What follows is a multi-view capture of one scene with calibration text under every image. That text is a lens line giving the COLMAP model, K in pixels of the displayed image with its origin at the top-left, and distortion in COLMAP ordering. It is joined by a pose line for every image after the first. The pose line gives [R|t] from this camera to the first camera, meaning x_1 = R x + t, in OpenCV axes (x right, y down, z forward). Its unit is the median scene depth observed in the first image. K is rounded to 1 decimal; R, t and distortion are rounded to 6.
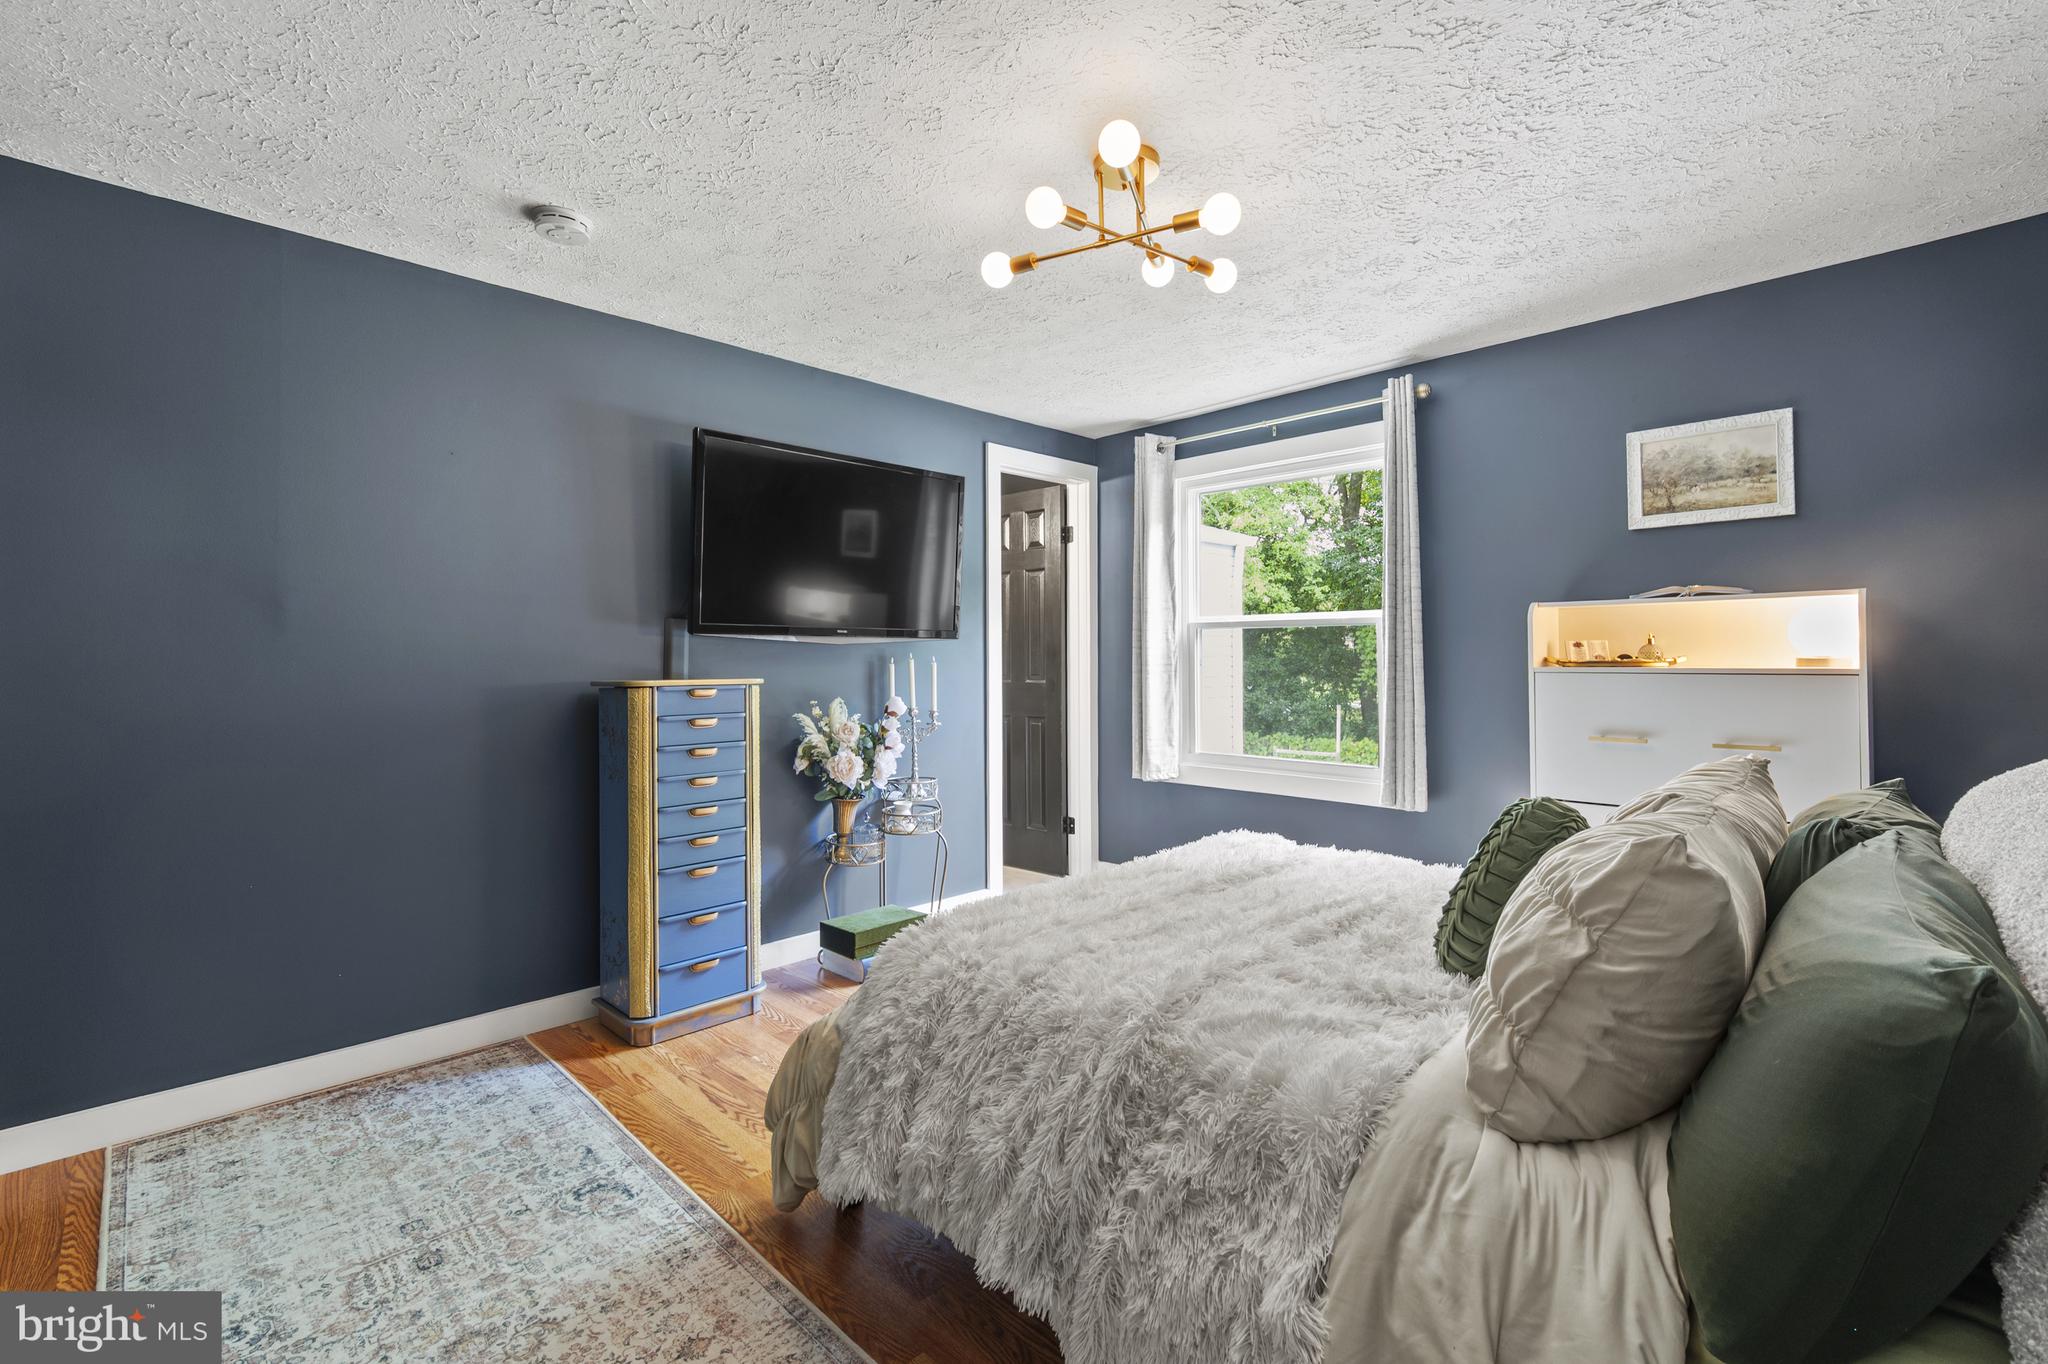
lens RADIAL K [[884.5, 0, 1012.6], [0, 884.5, 669.5], [0, 0, 1]] dist [0.000026, -0.001801]
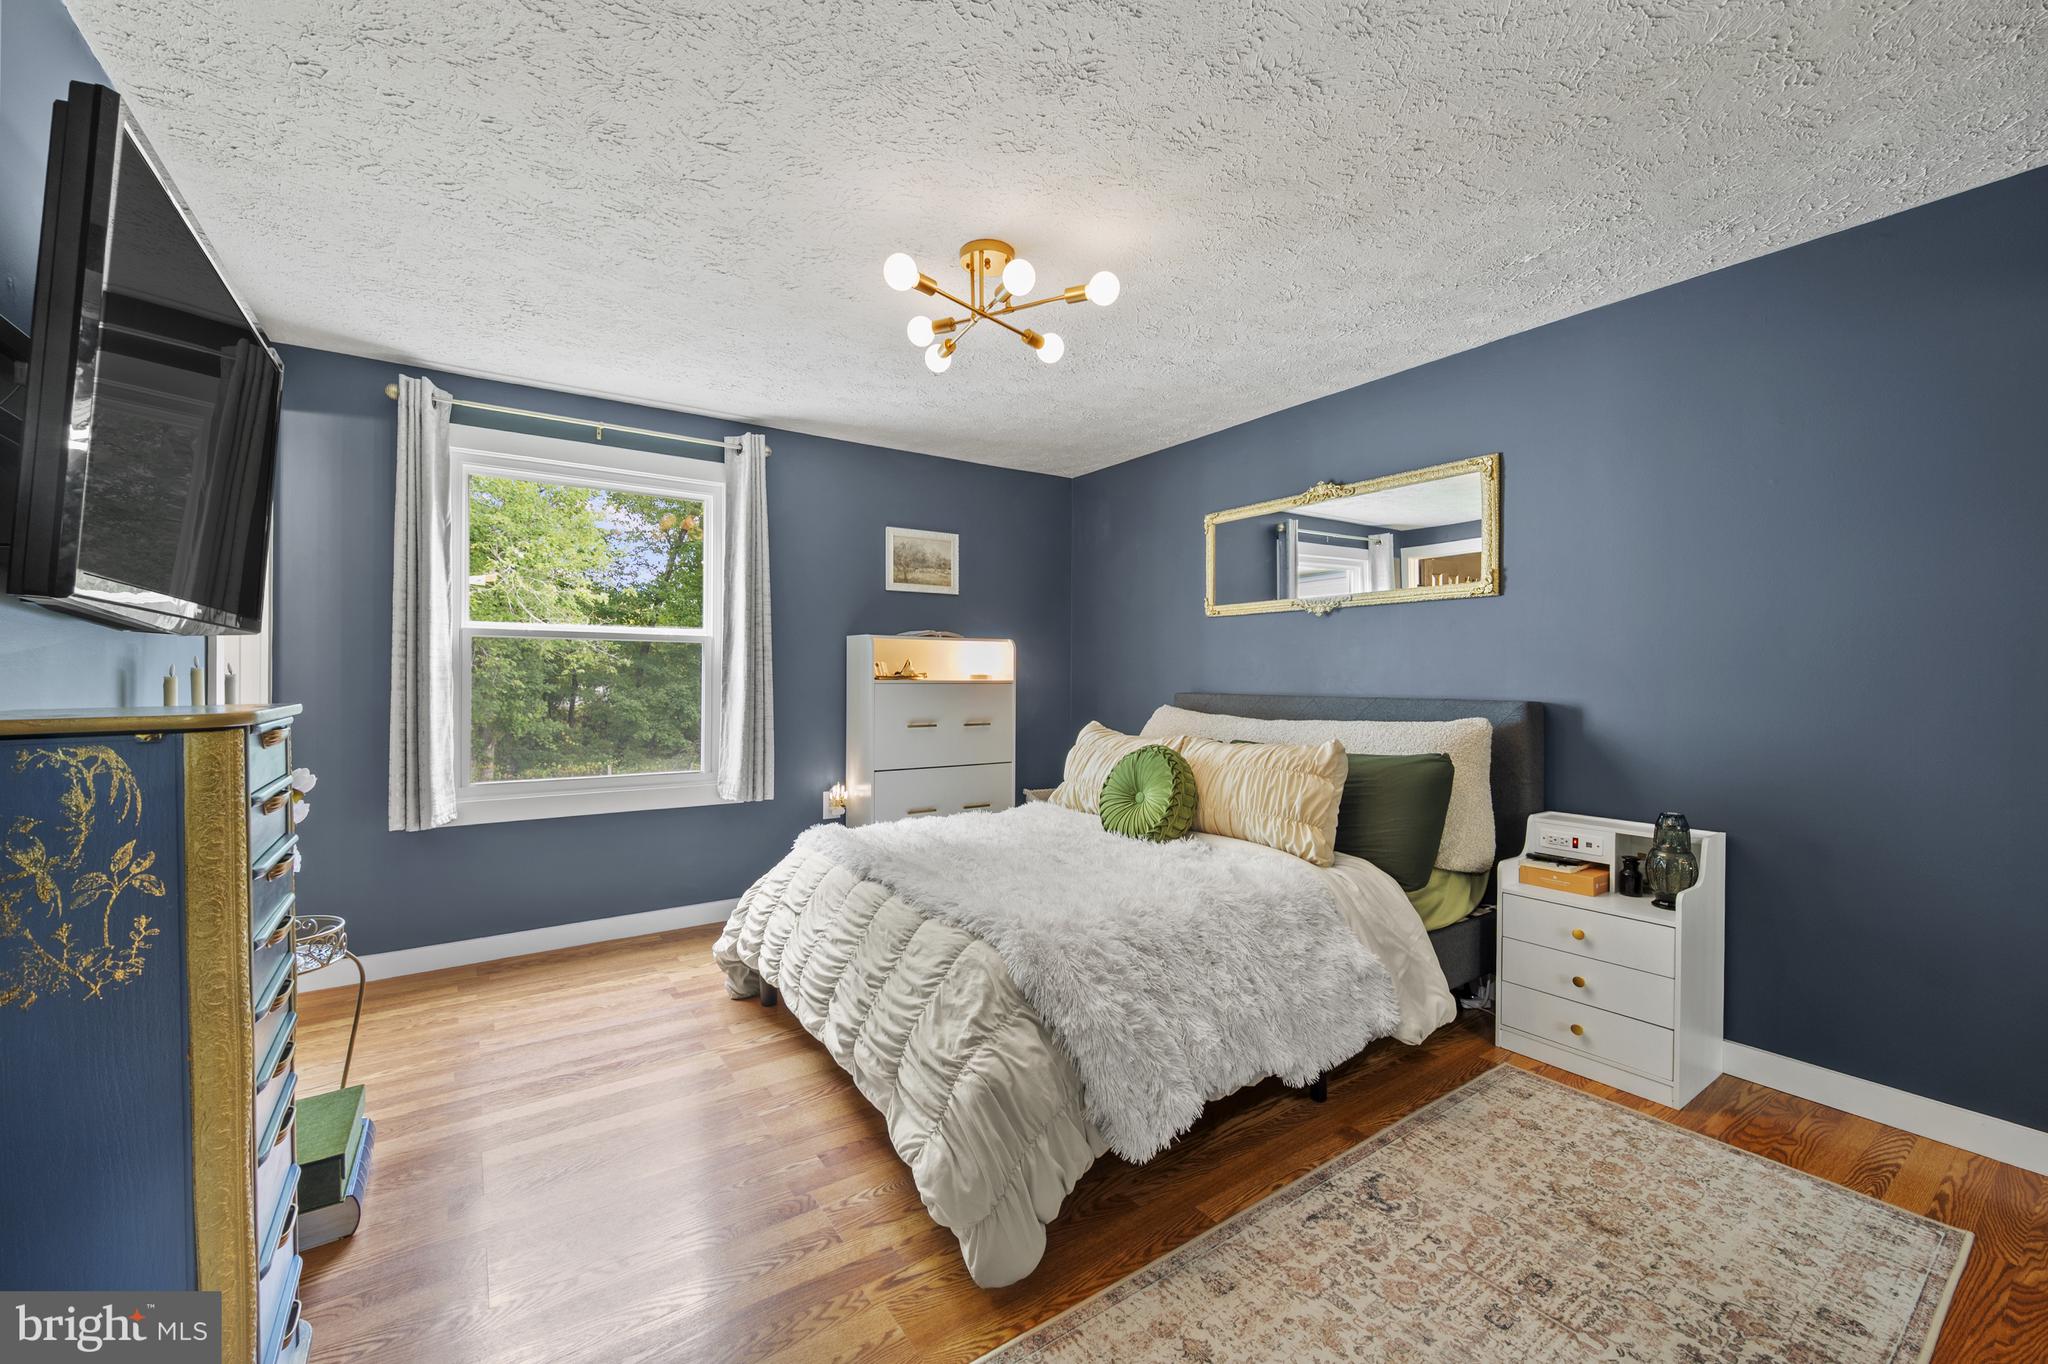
lens RADIAL K [[803.0, 0, 1007.6], [0, 803.0, 678.2], [0, 0, 1]] dist [-0.002183, -0.000075]
pose [[0.186927, -0.003157, 0.982369, -0.787159], [0.004153, 0.999988, 0.002424, -0.009768], [-0.982365, 0.003627, 0.186938, 0.671518]]
